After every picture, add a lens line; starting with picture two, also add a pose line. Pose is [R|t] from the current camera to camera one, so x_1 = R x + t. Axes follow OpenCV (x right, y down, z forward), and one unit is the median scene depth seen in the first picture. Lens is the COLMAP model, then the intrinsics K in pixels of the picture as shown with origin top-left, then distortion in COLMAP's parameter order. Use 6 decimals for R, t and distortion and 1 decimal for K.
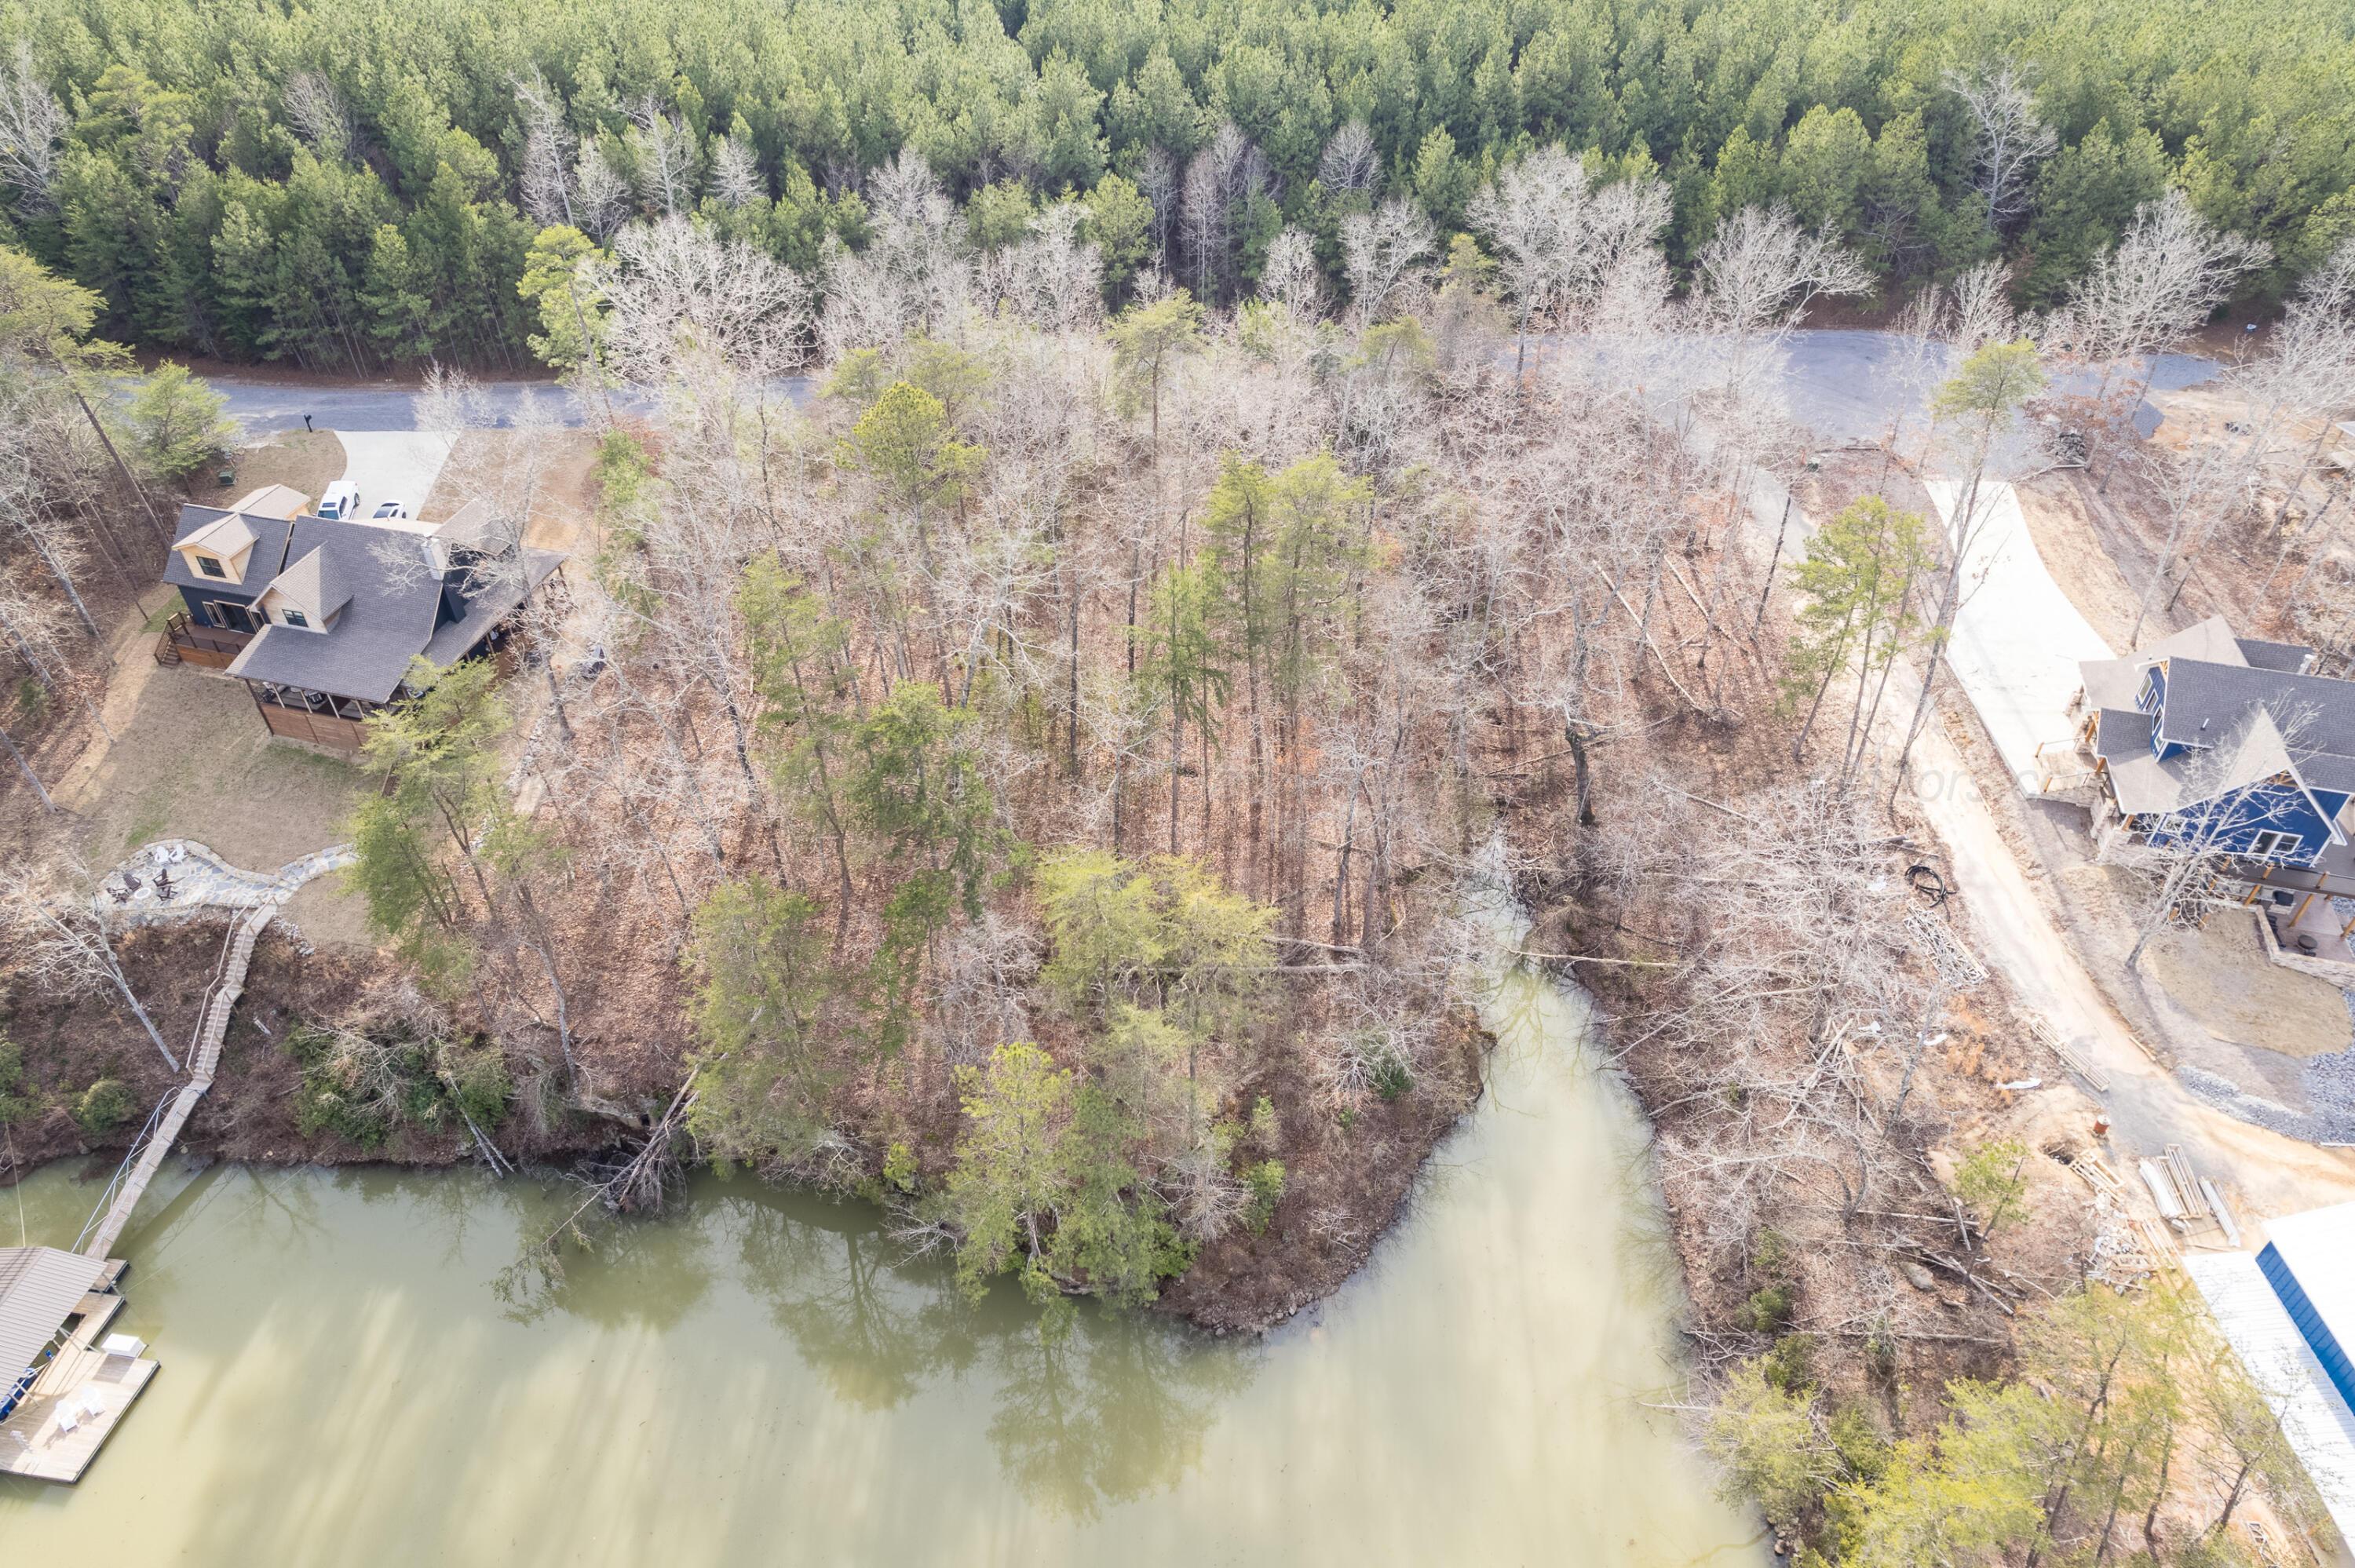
lens RADIAL K [[1500.3, 0, 1172.2], [0, 1500.3, 779.6], [0, 0, 1]] dist [-0.076569, 0.071025]
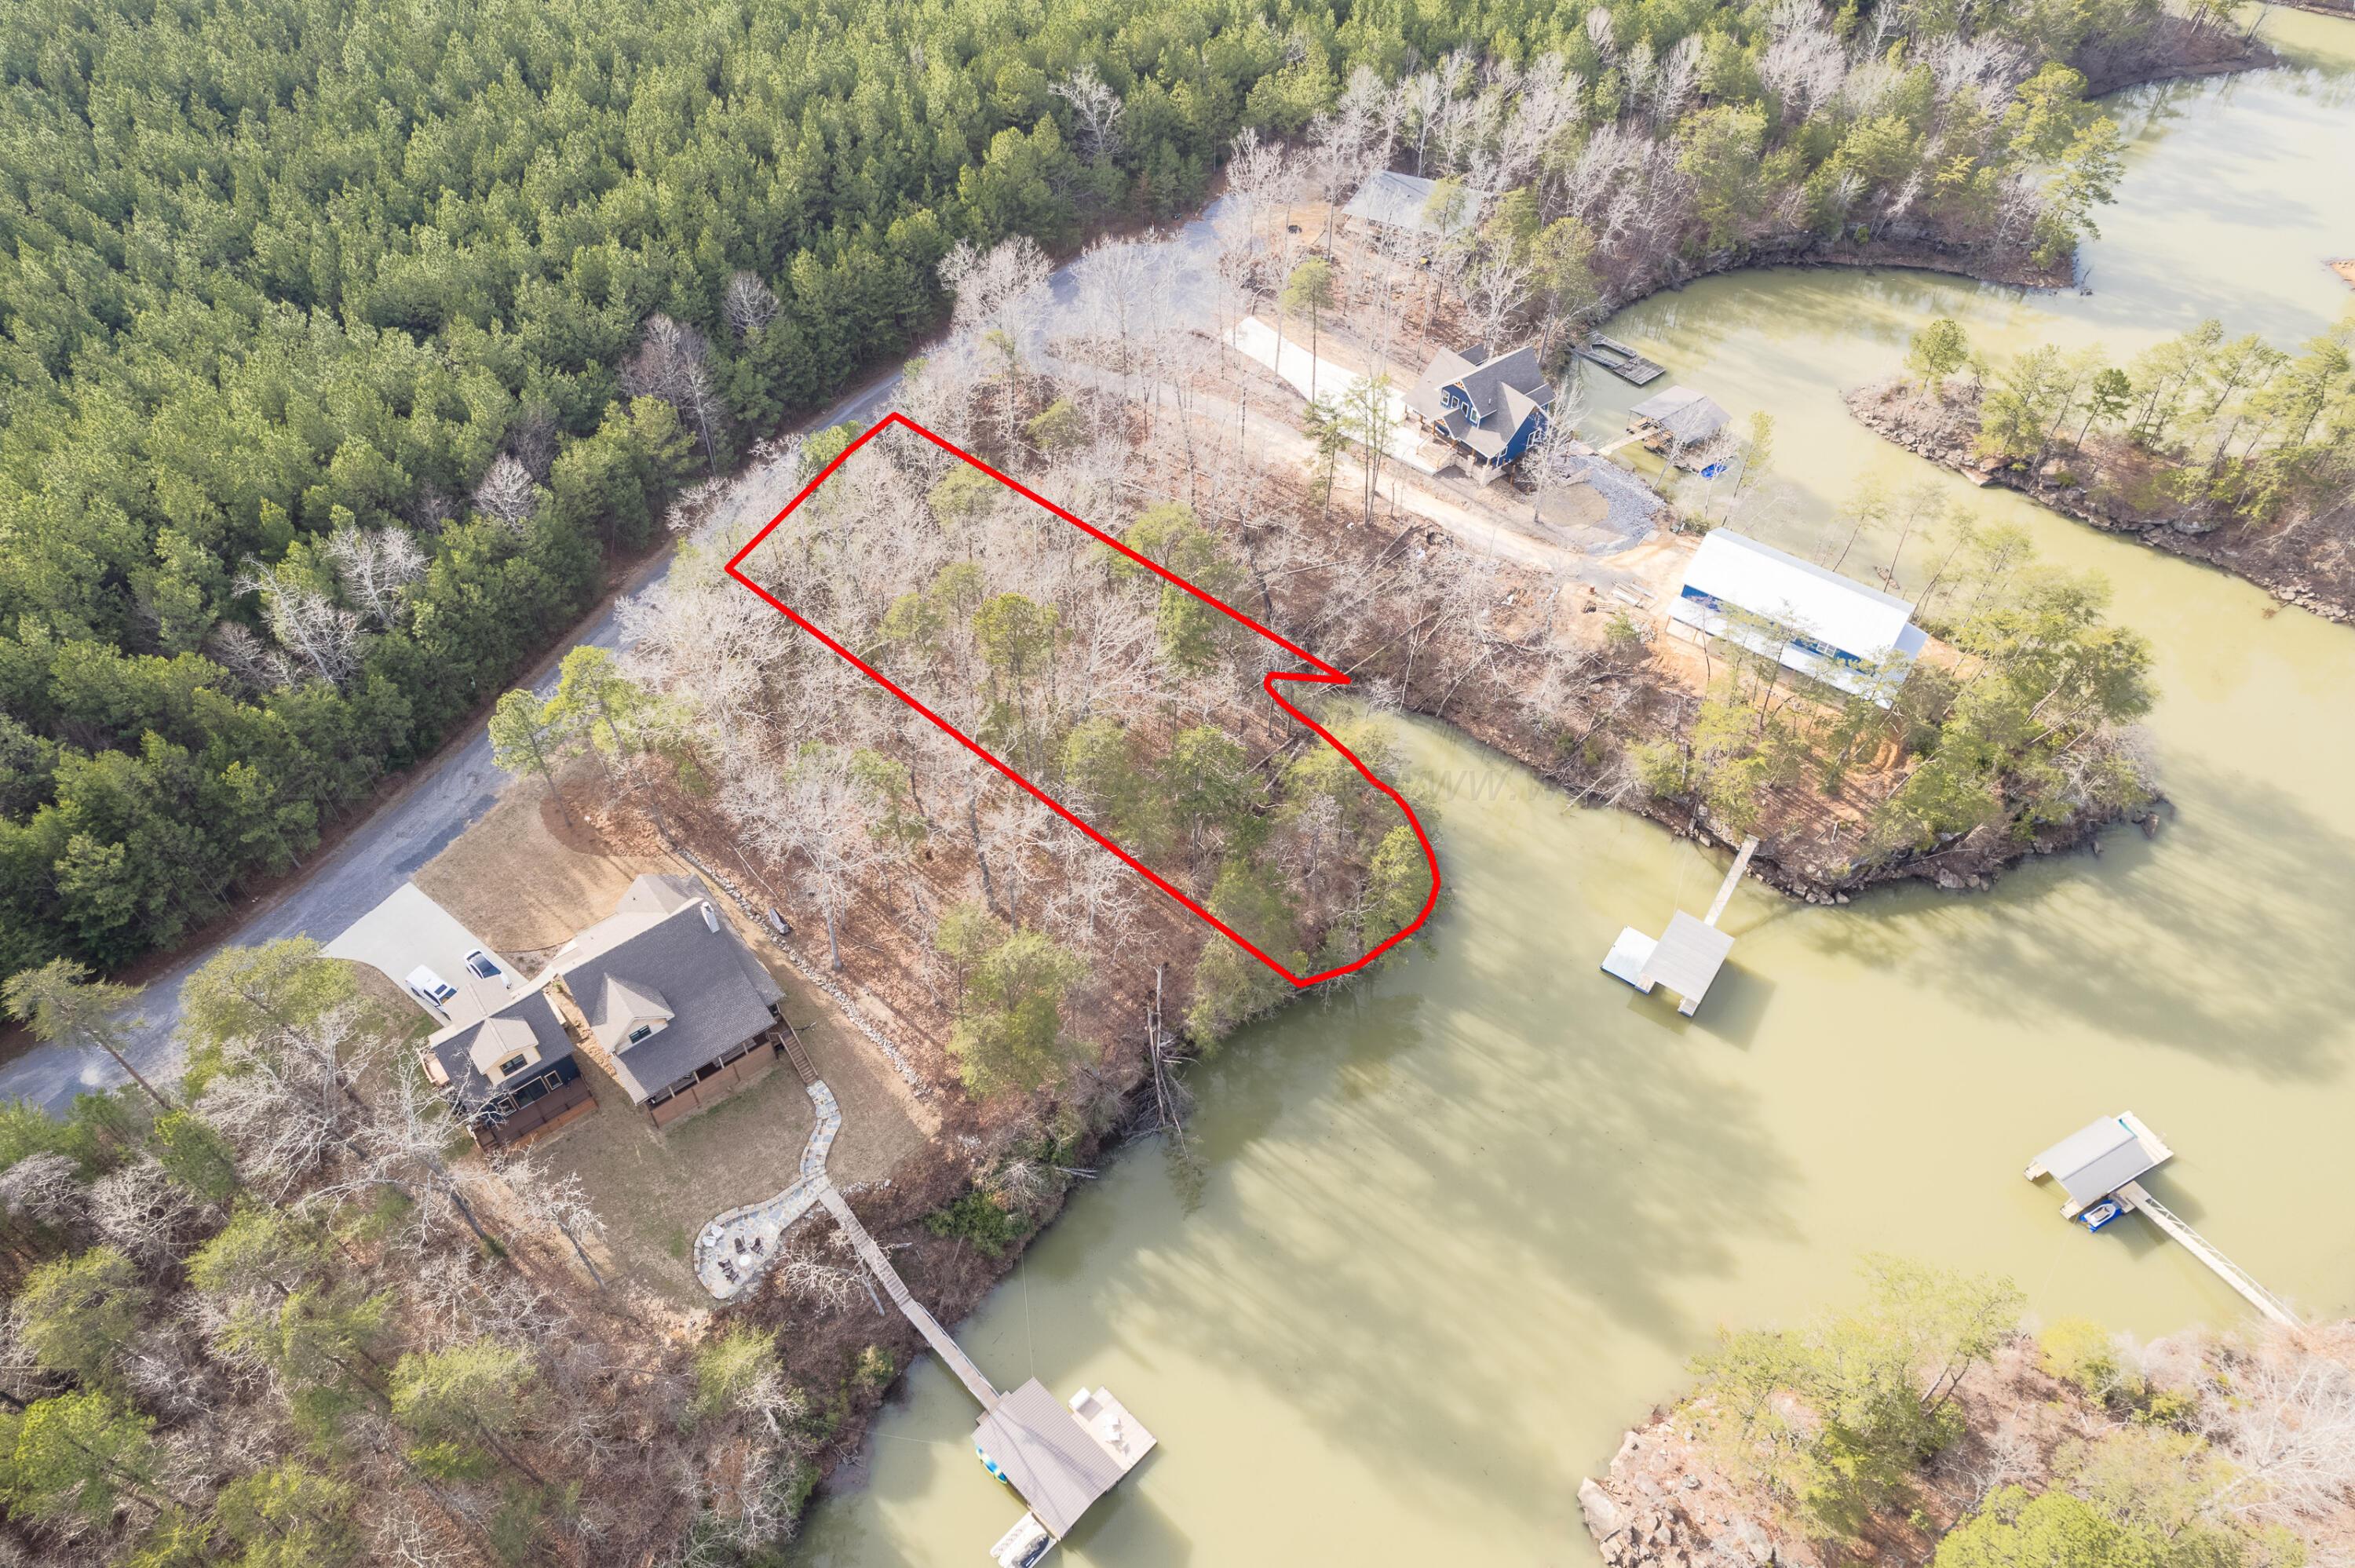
lens RADIAL K [[1468.0, 0, 1167.3], [0, 1468.0, 784.4], [0, 0, 1]] dist [-0.036487, 0.001174]
pose [[0.595031, -0.593898, 0.541502, -0.876254], [0.521930, 0.797897, 0.301577, -0.414038], [-0.611169, 0.103179, 0.784746, -0.227729]]
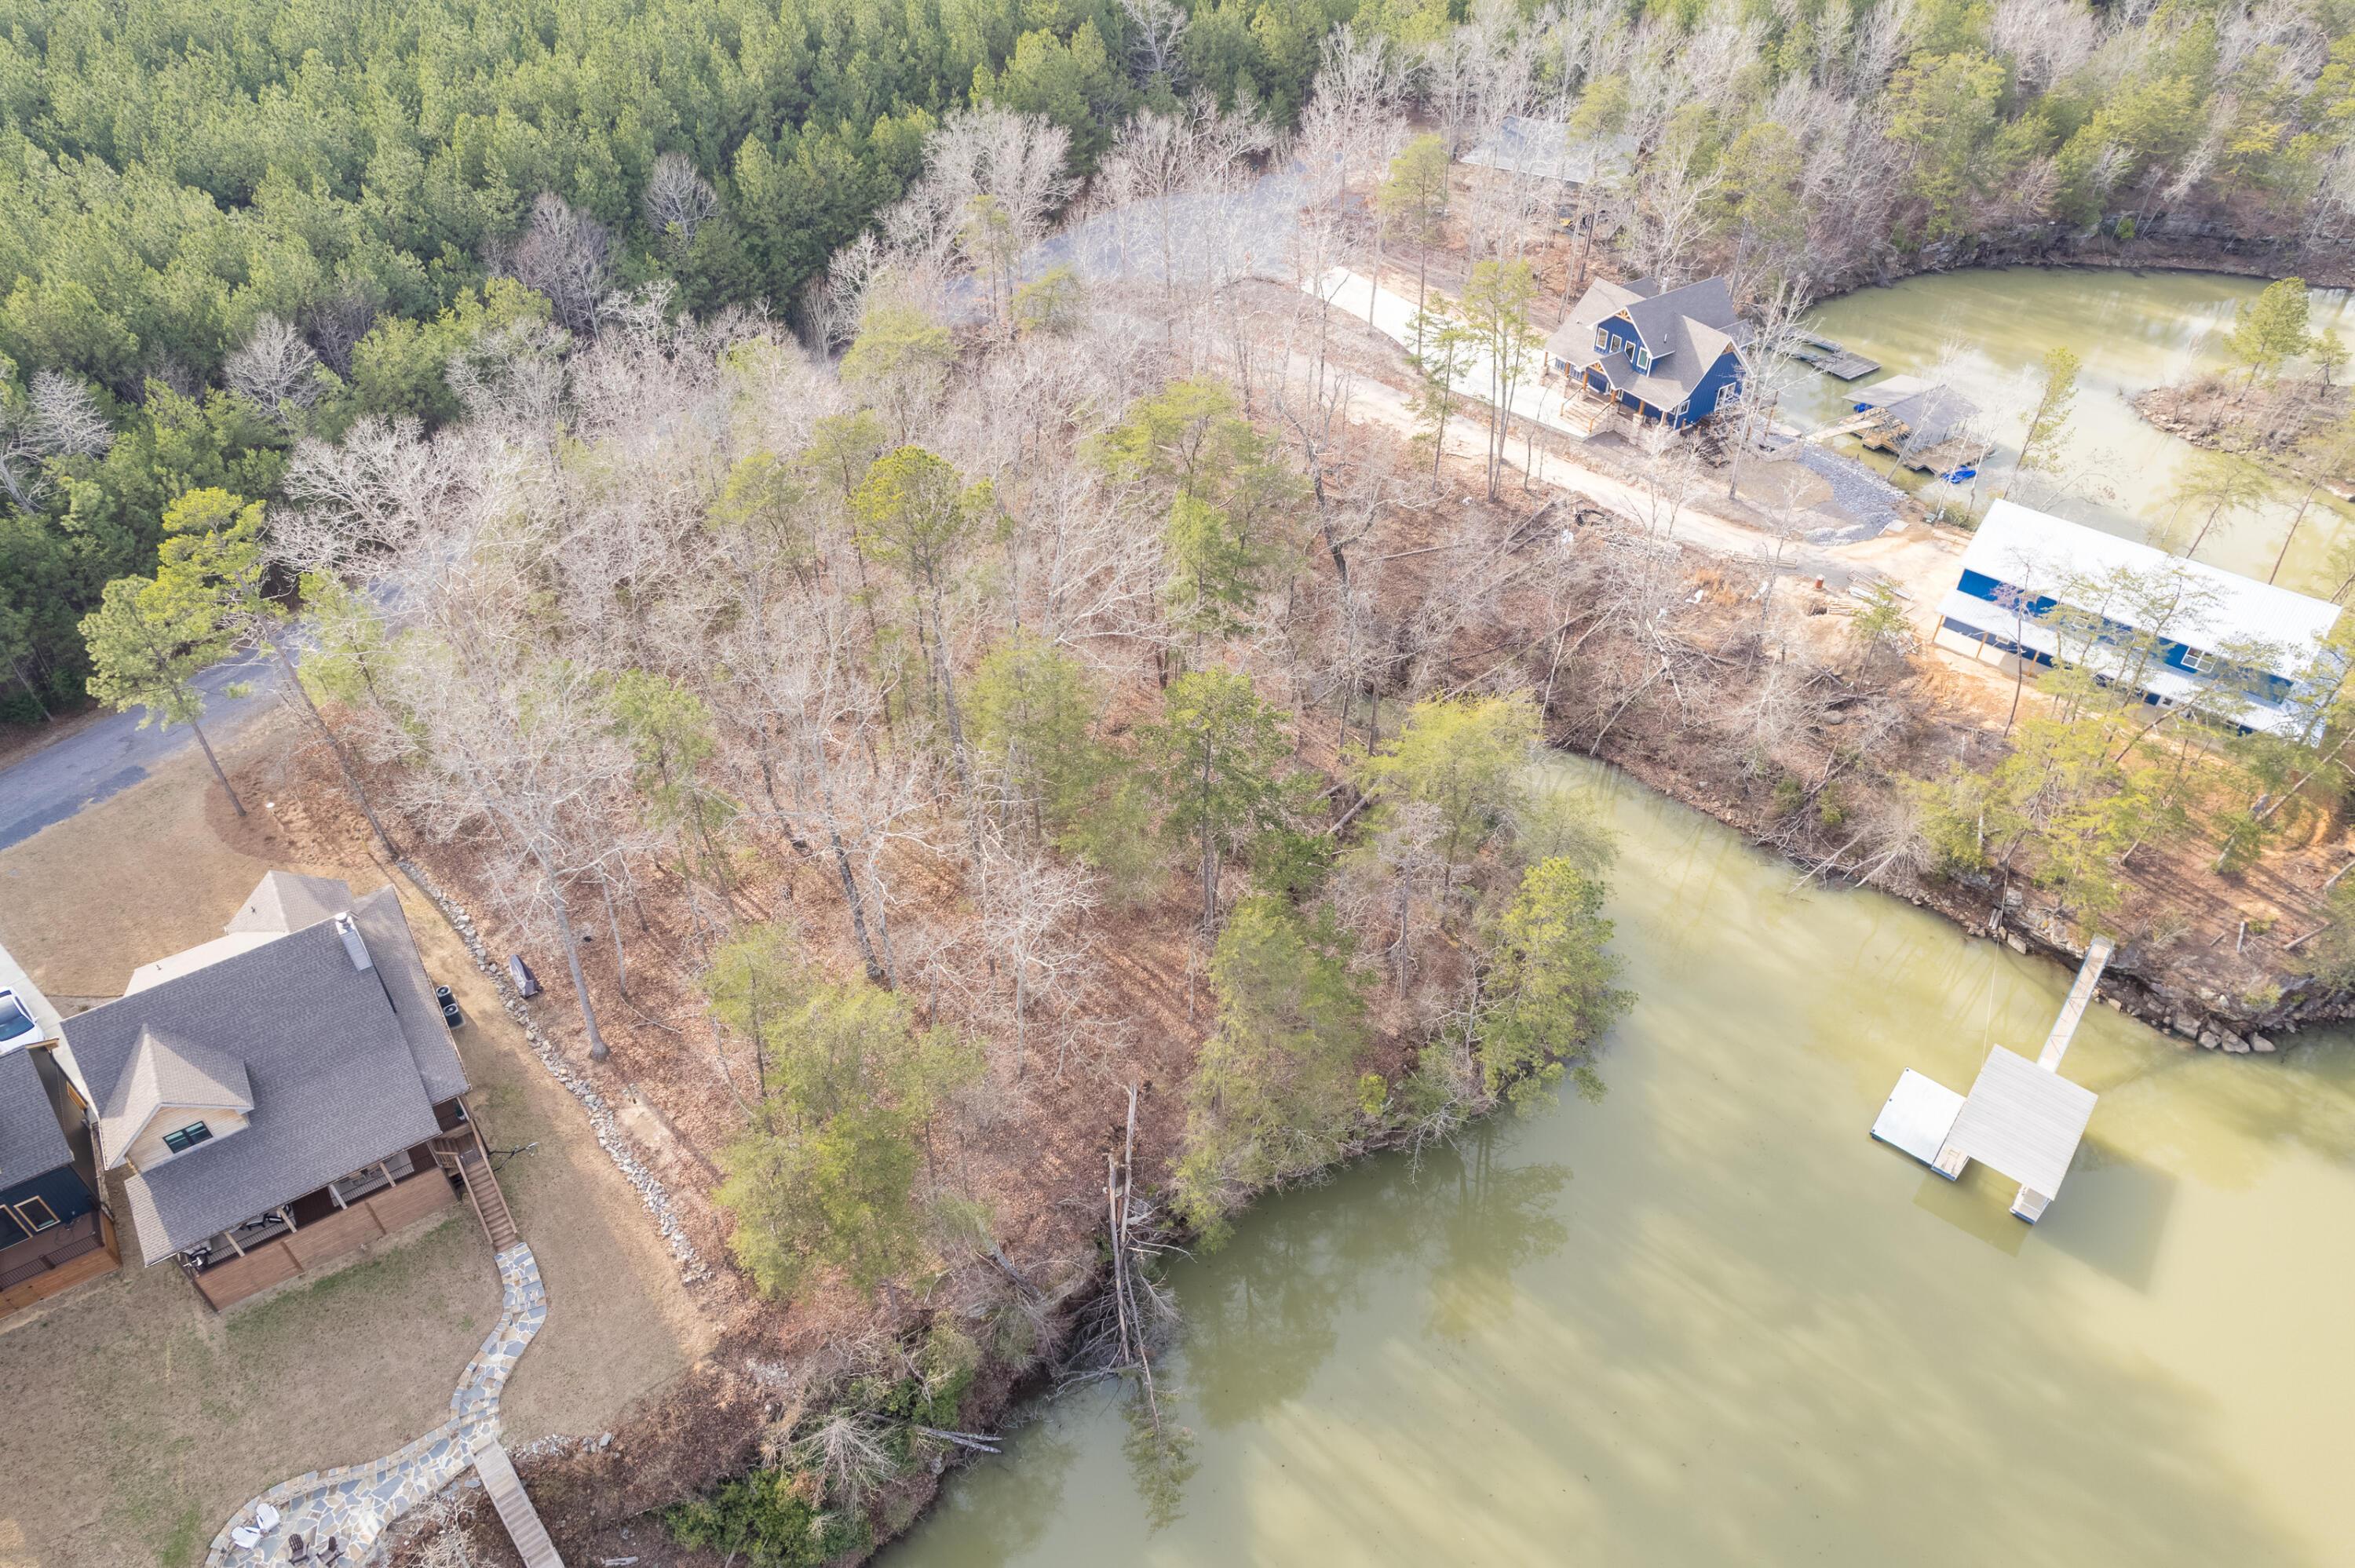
lens RADIAL K [[1500.3, 0, 1172.2], [0, 1500.3, 779.6], [0, 0, 1]] dist [-0.076569, 0.071025]
pose [[0.651523, -0.493278, 0.576362, -0.617414], [0.497409, 0.851407, 0.166401, -0.138933], [-0.572801, 0.178274, 0.800073, 0.168106]]
